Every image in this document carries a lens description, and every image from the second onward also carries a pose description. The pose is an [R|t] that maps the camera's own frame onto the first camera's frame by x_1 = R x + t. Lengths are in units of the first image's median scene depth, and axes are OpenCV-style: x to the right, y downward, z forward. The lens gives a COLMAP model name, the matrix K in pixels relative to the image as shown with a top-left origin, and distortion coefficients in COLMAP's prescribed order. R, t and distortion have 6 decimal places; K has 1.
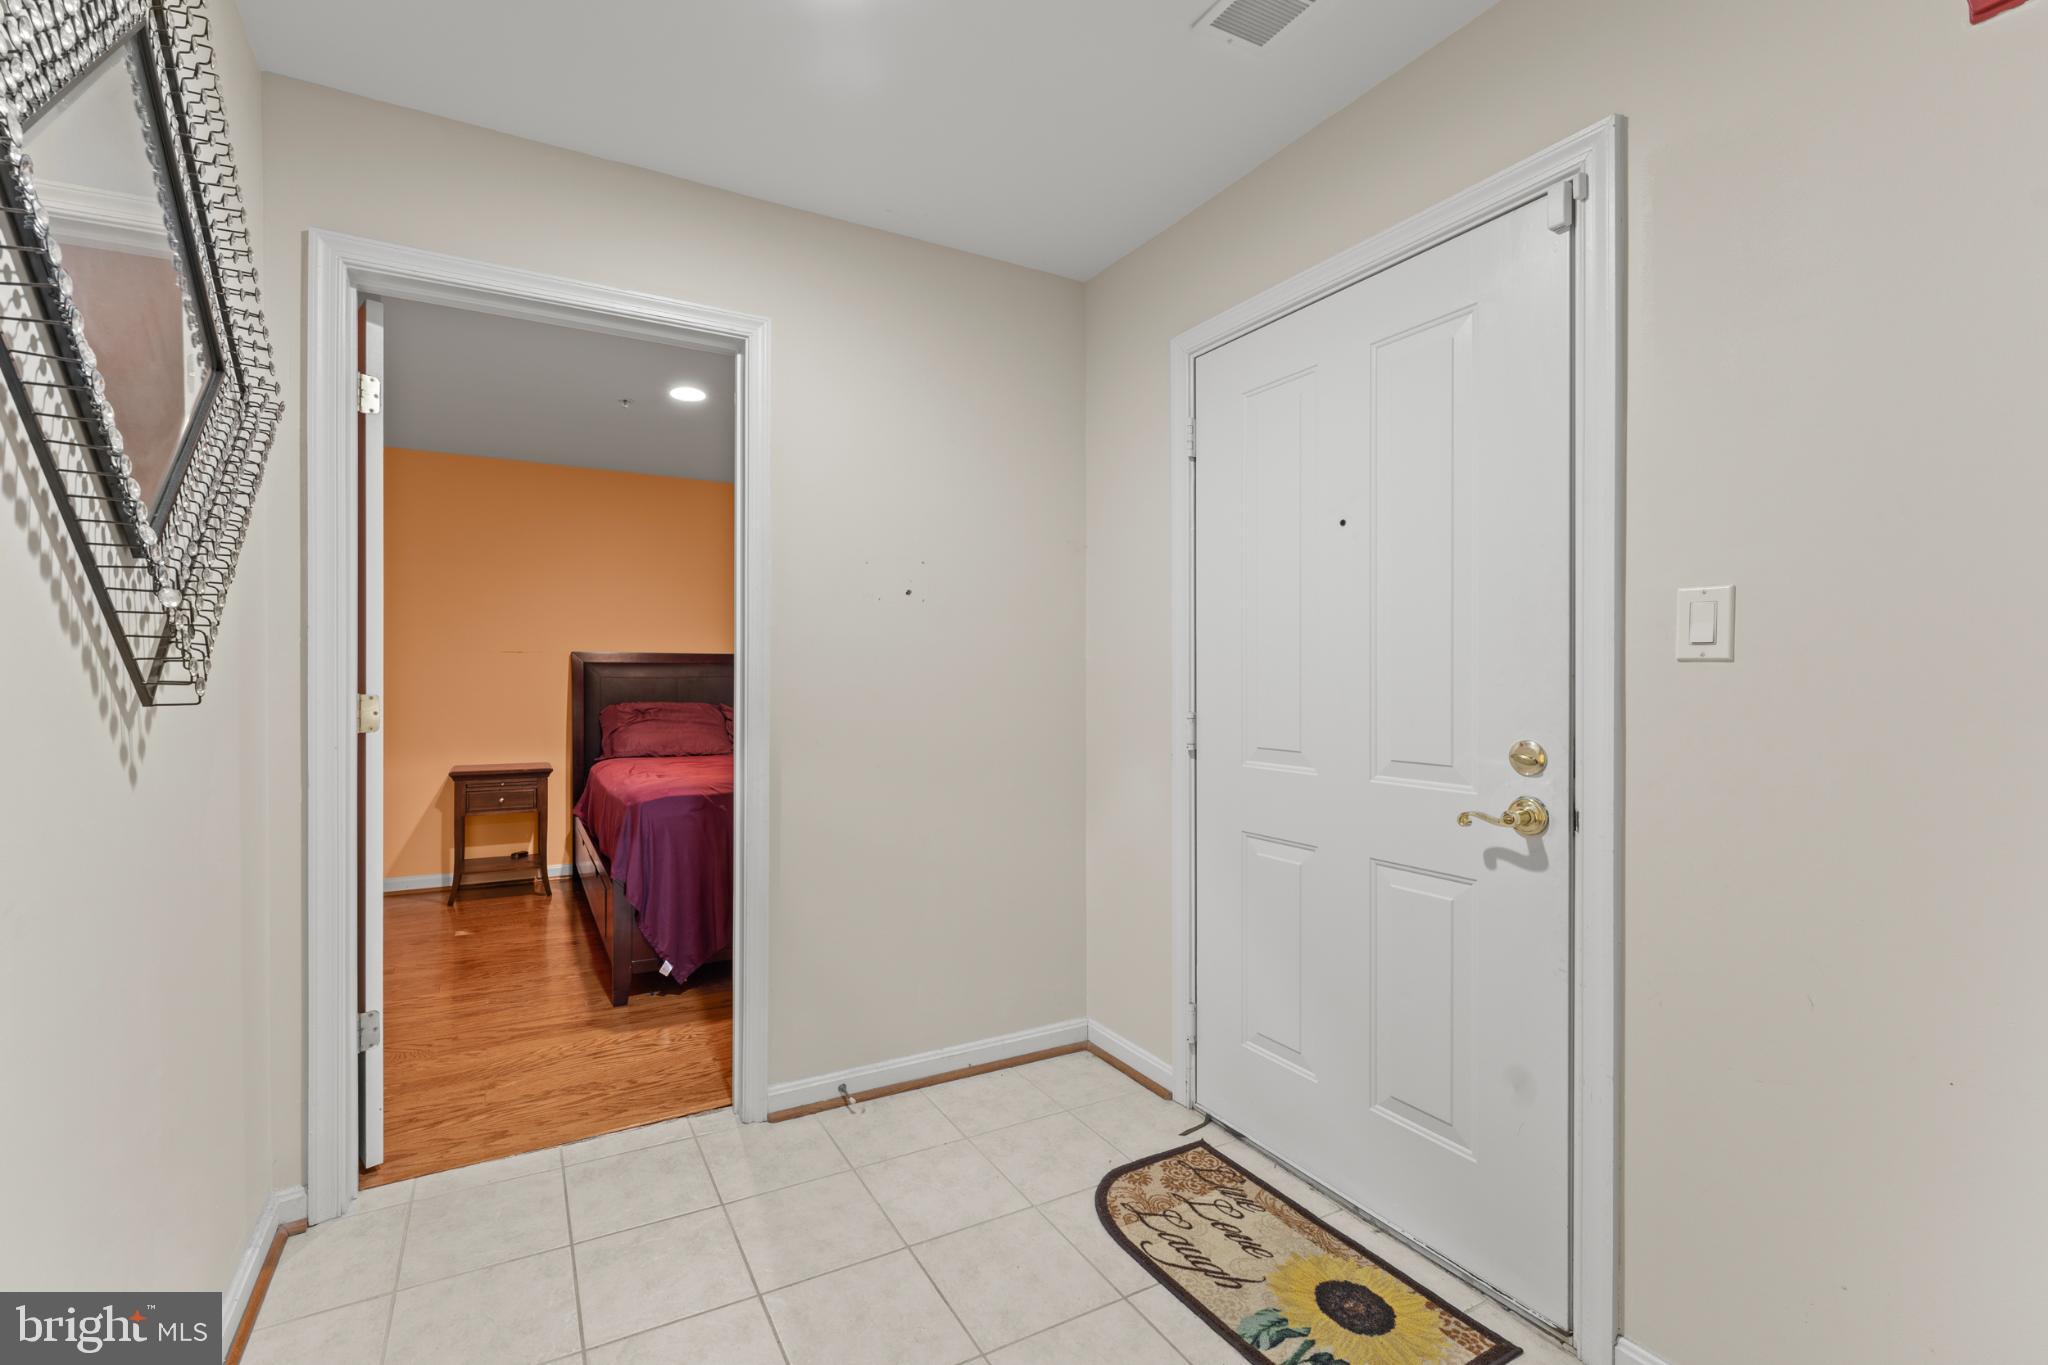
lens RADIAL K [[906.3, 0, 1024.0], [0, 906.3, 682.5], [0, 0, 1]] dist [-0.000702, -0.000121]
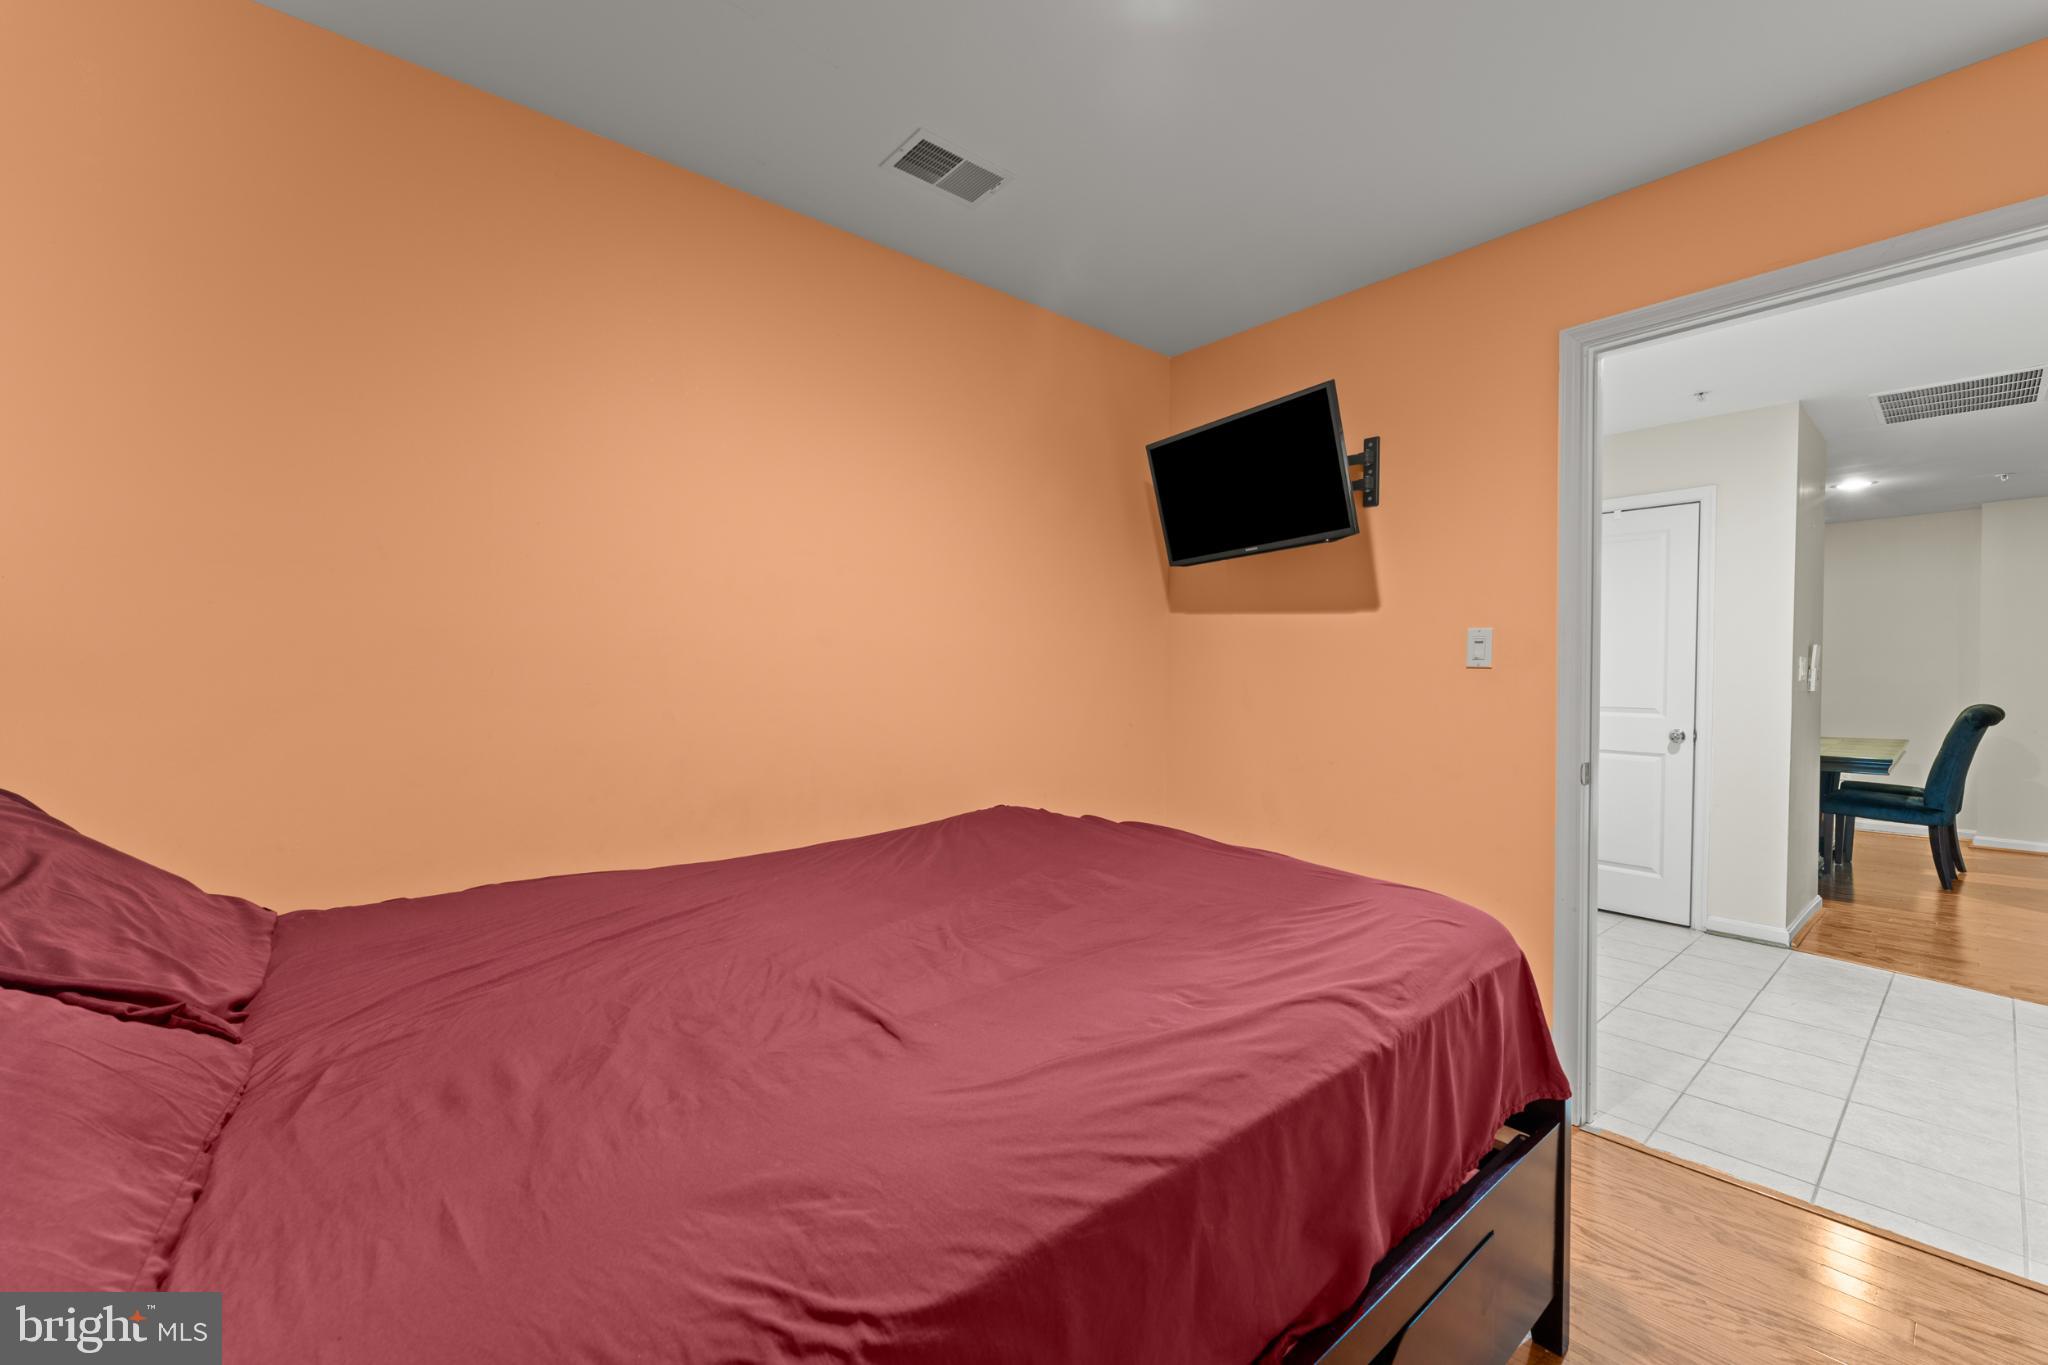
lens RADIAL K [[843.1, 0, 1024.0], [0, 843.1, 682.5], [0, 0, 1]] dist [-0.000262, -0.000054]
pose [[-0.198018, -0.009653, 0.980151, -0.589959], [-0.004190, 0.999951, 0.009001, 0.004522], [-0.980189, -0.002324, -0.198049, 0.976258]]
